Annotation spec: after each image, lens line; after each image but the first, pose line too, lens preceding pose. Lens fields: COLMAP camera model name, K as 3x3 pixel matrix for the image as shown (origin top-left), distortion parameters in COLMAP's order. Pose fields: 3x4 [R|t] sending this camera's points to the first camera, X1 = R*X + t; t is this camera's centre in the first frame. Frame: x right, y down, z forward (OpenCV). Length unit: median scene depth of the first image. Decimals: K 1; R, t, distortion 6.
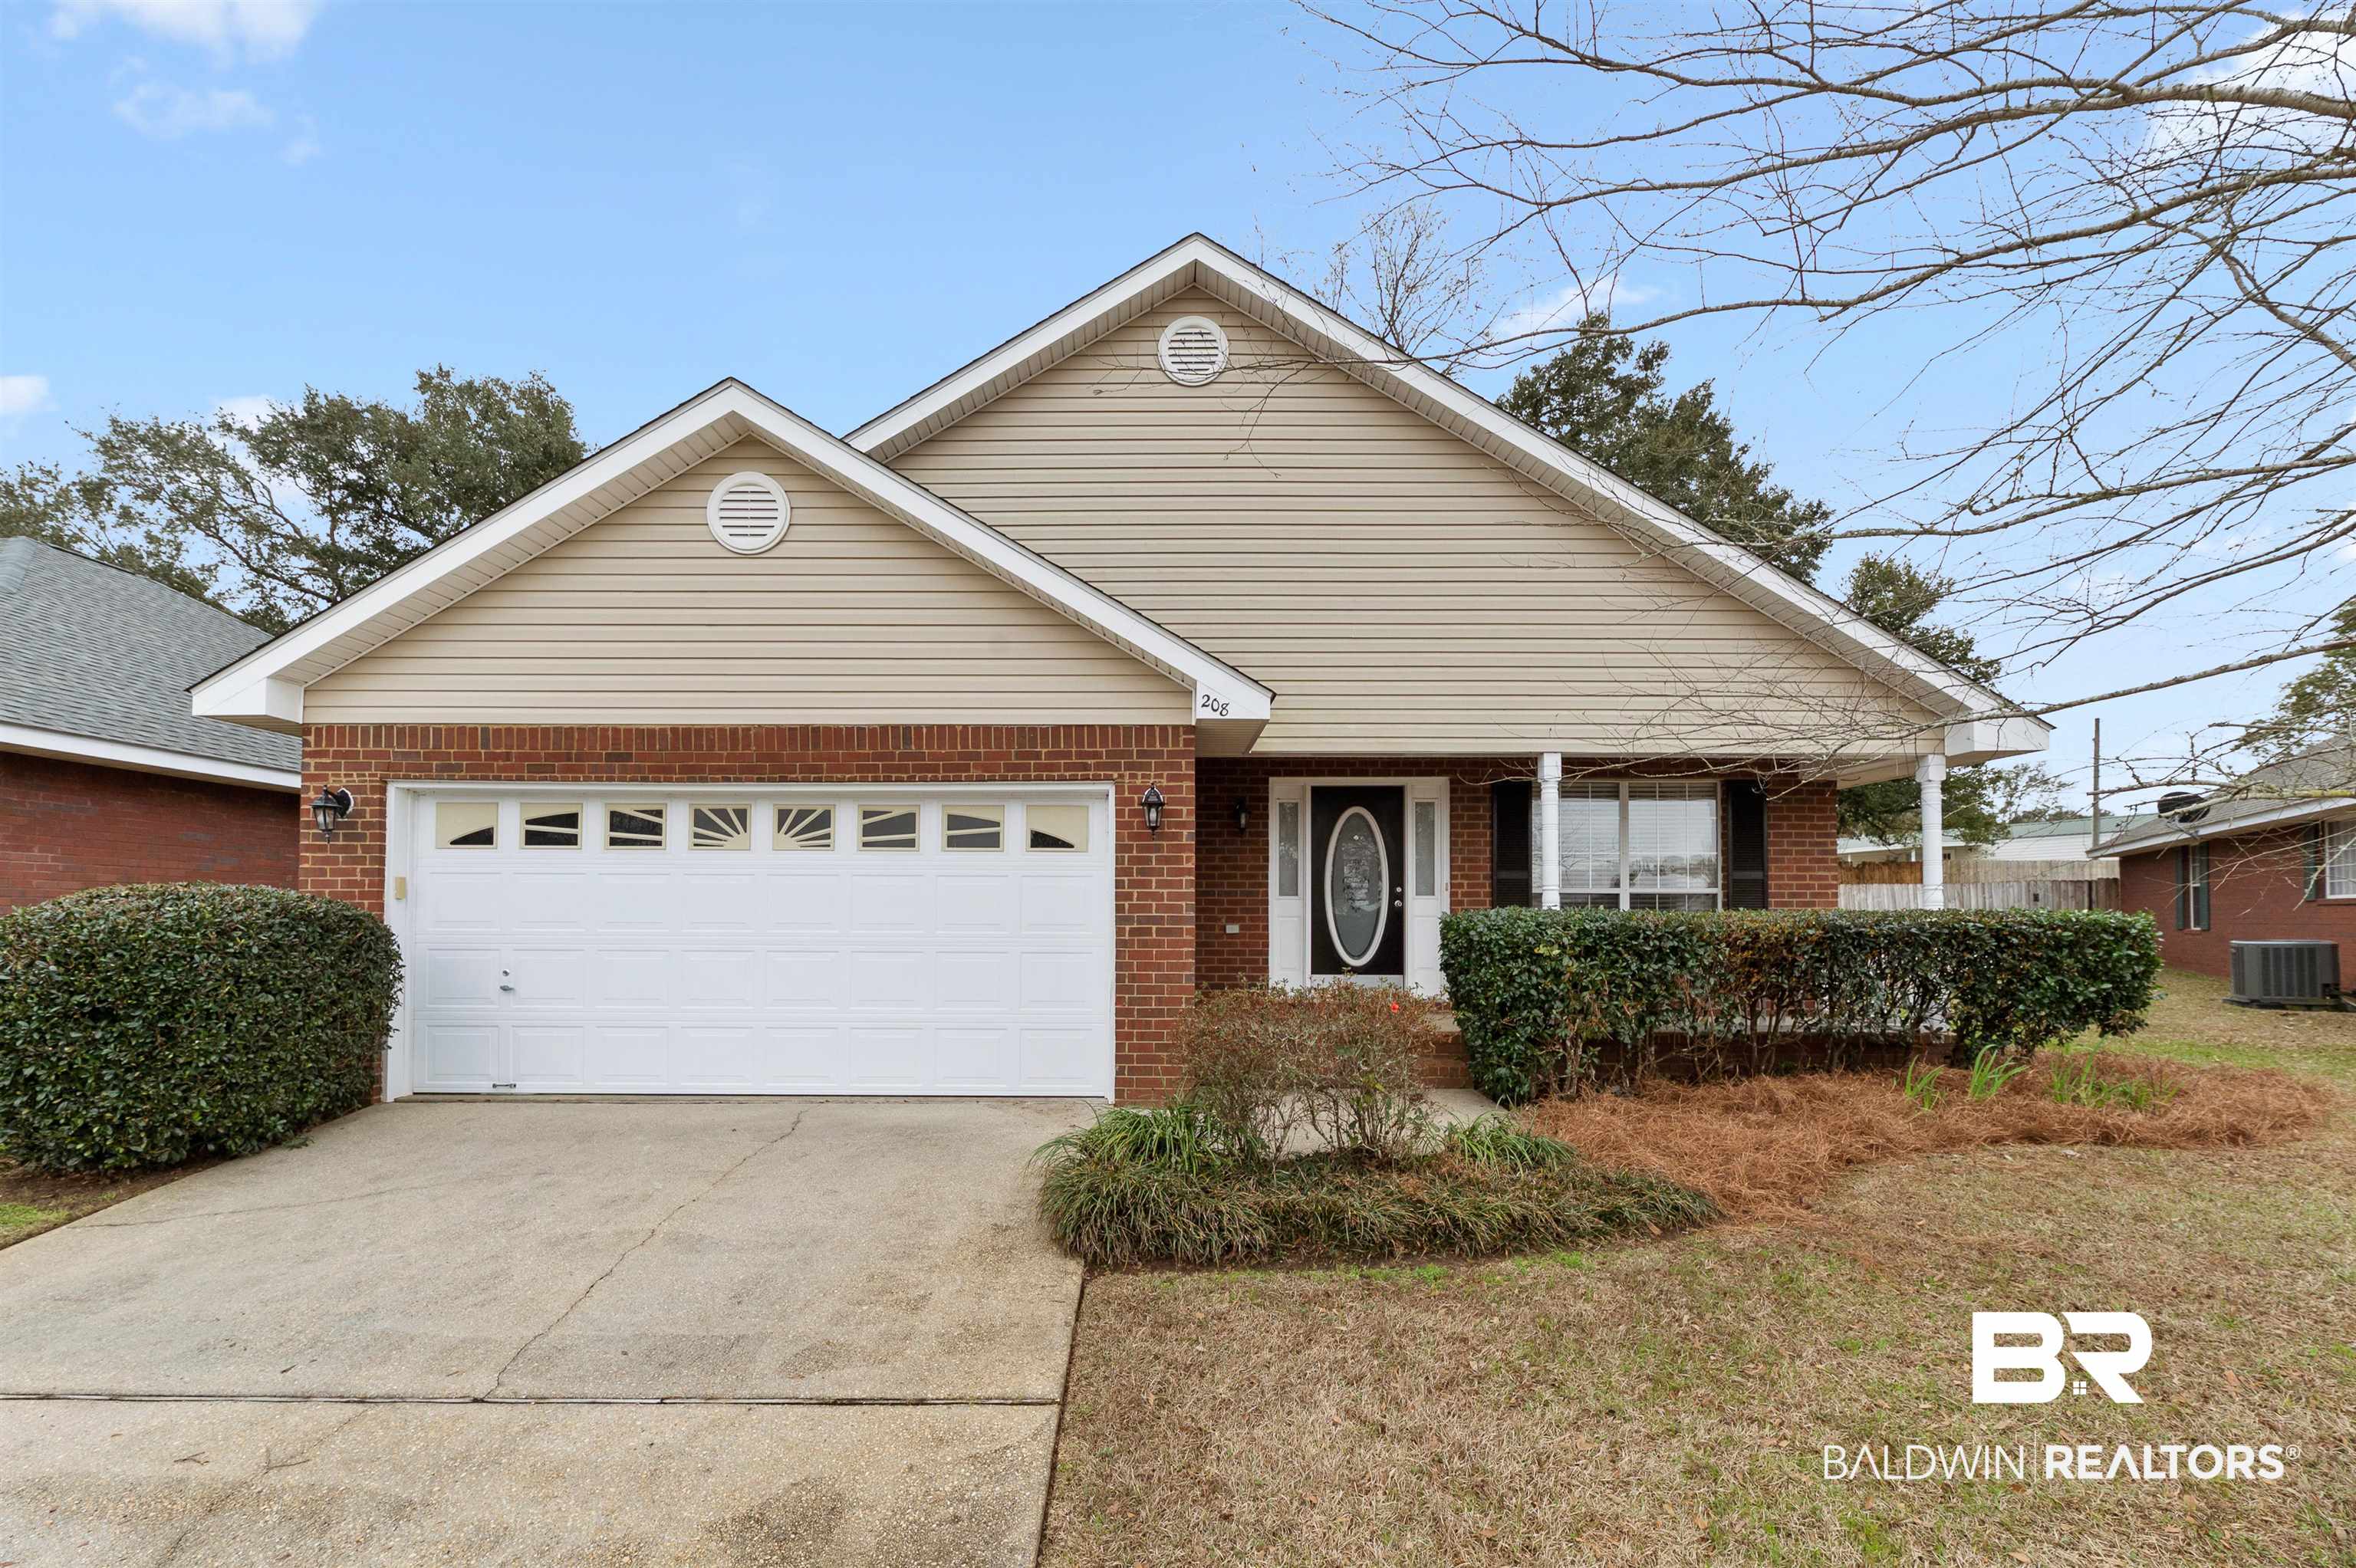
lens RADIAL K [[988.0, 0, 1150.9], [0, 988.0, 869.7], [0, 0, 1]] dist [0.000866, -0.000487]
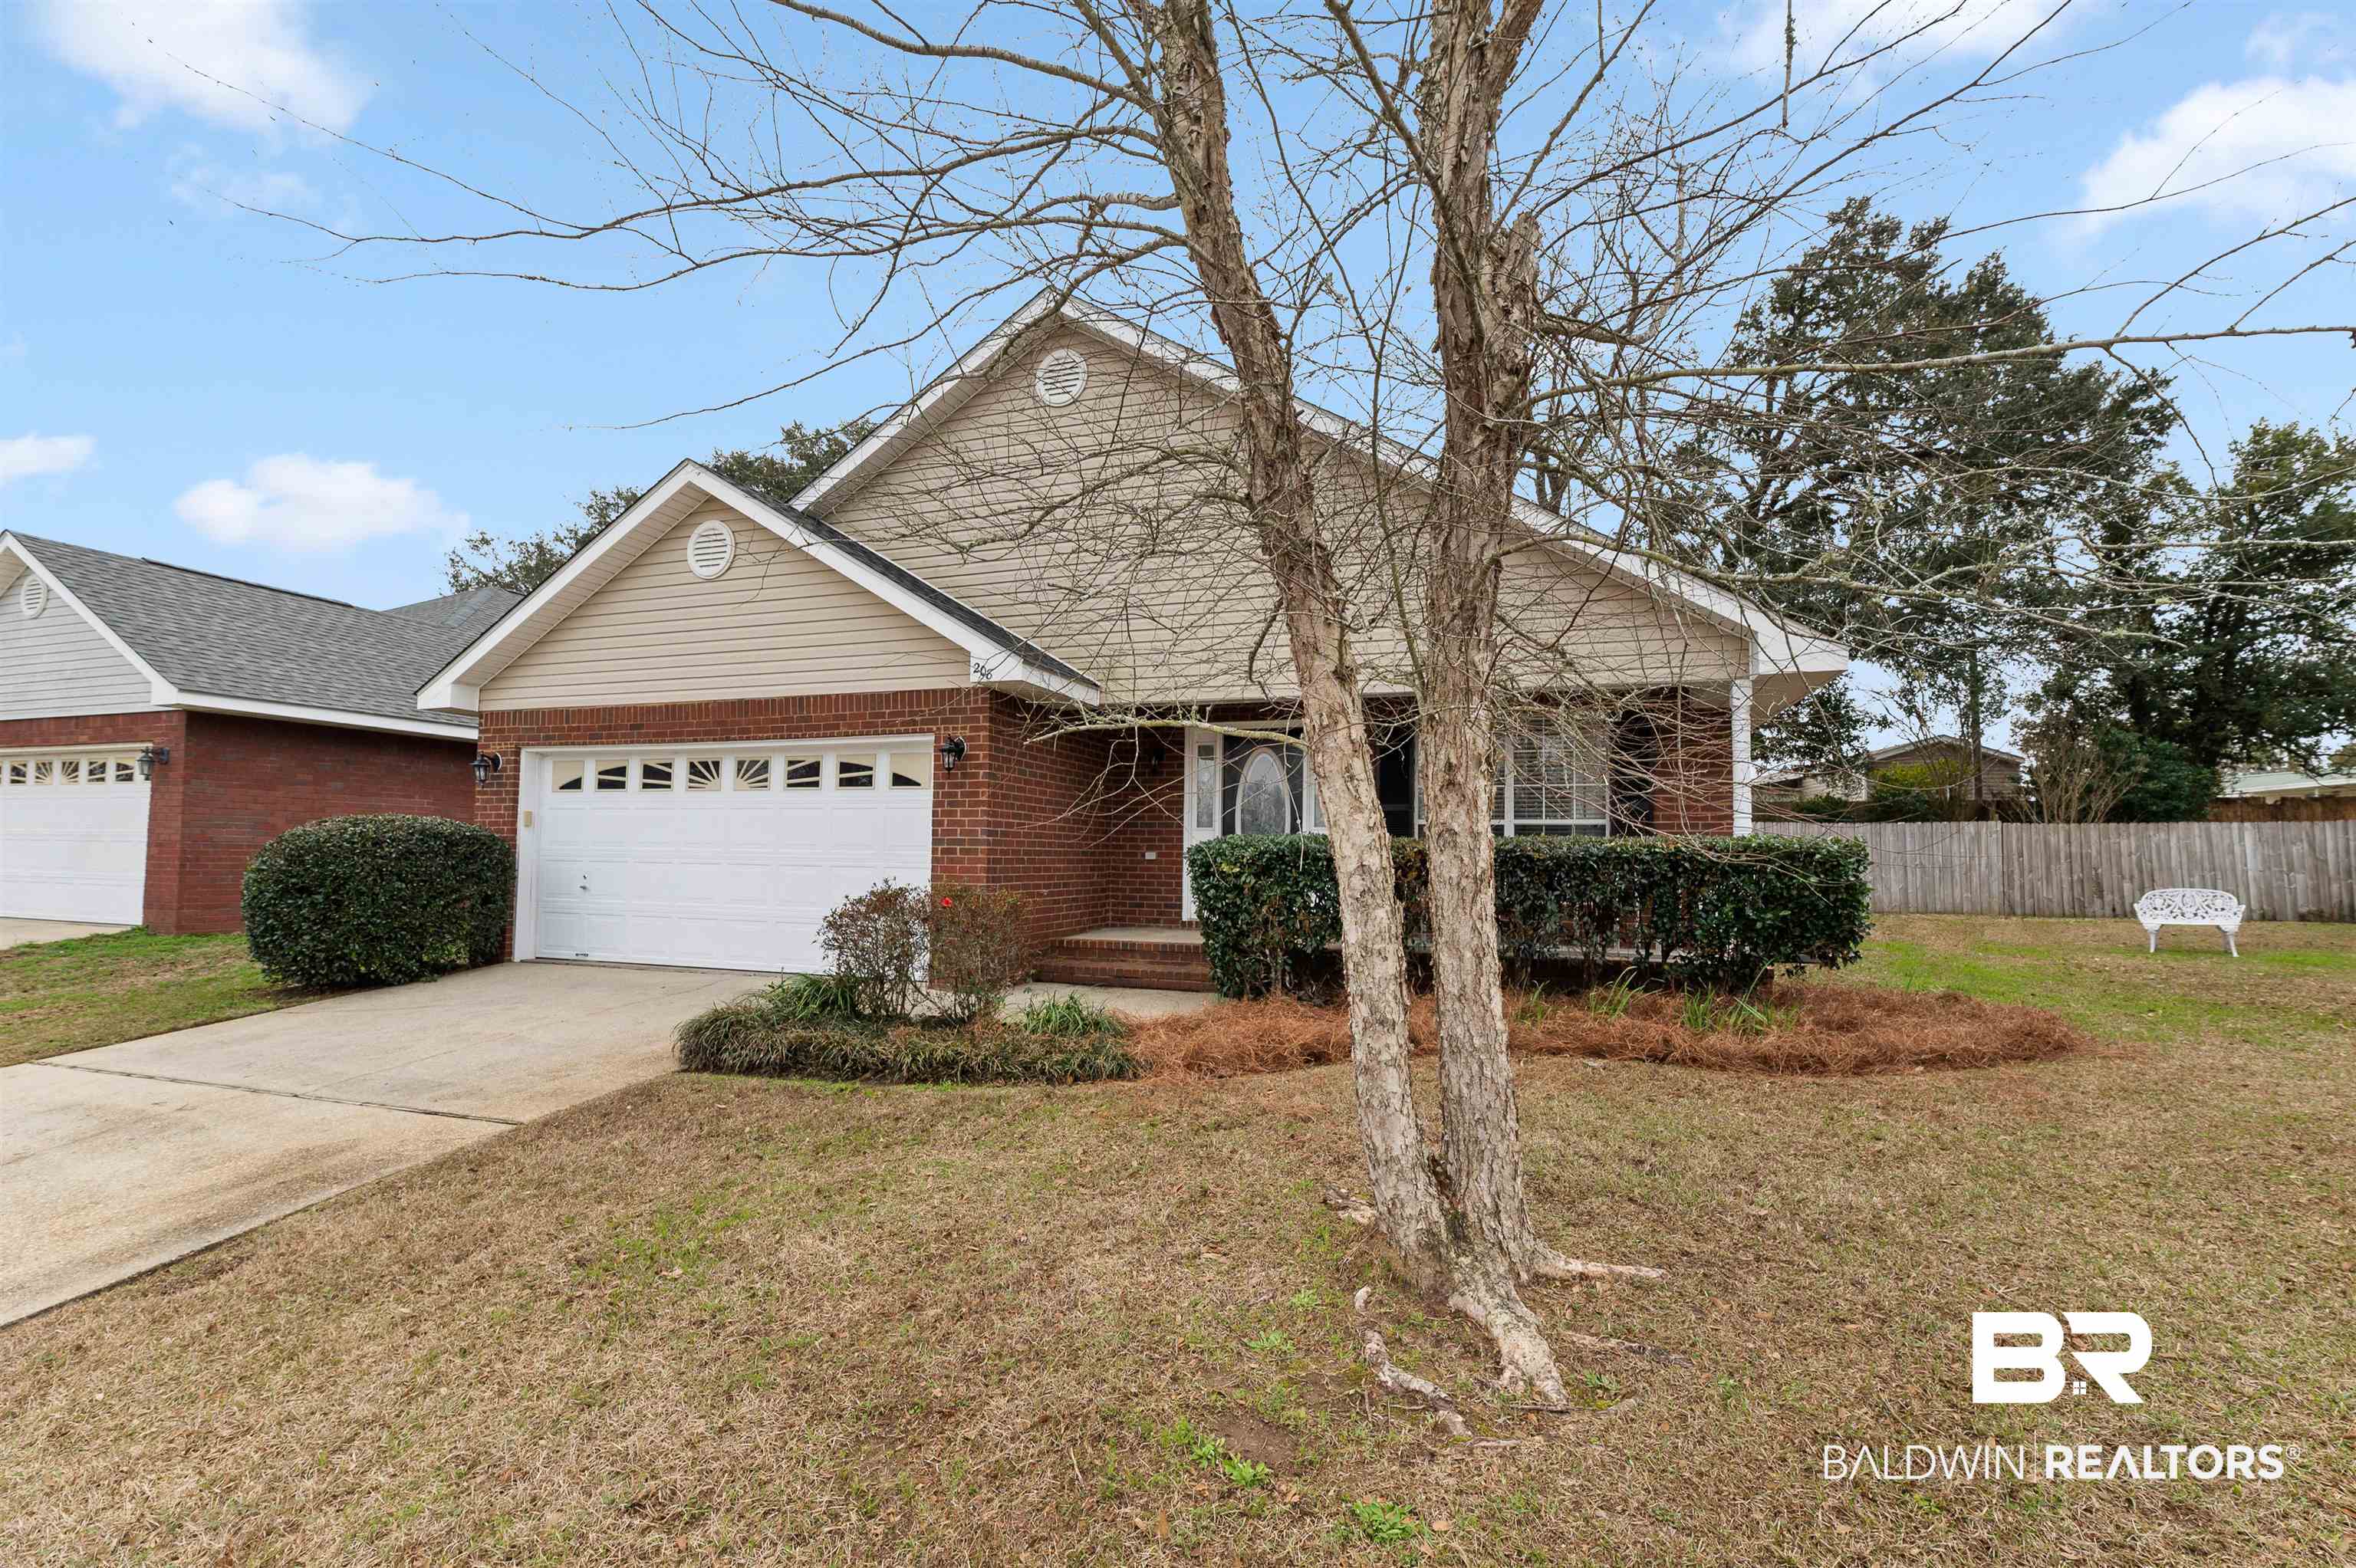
lens RADIAL K [[953.1, 0, 1179.6], [0, 953.1, 789.4], [0, 0, 1]] dist [-0.003804, 0.000097]
pose [[0.952523, -0.012643, -0.304203, 0.631587], [0.004812, 0.999638, -0.026480, 0.017307], [0.304428, 0.023759, 0.952239, -0.073628]]
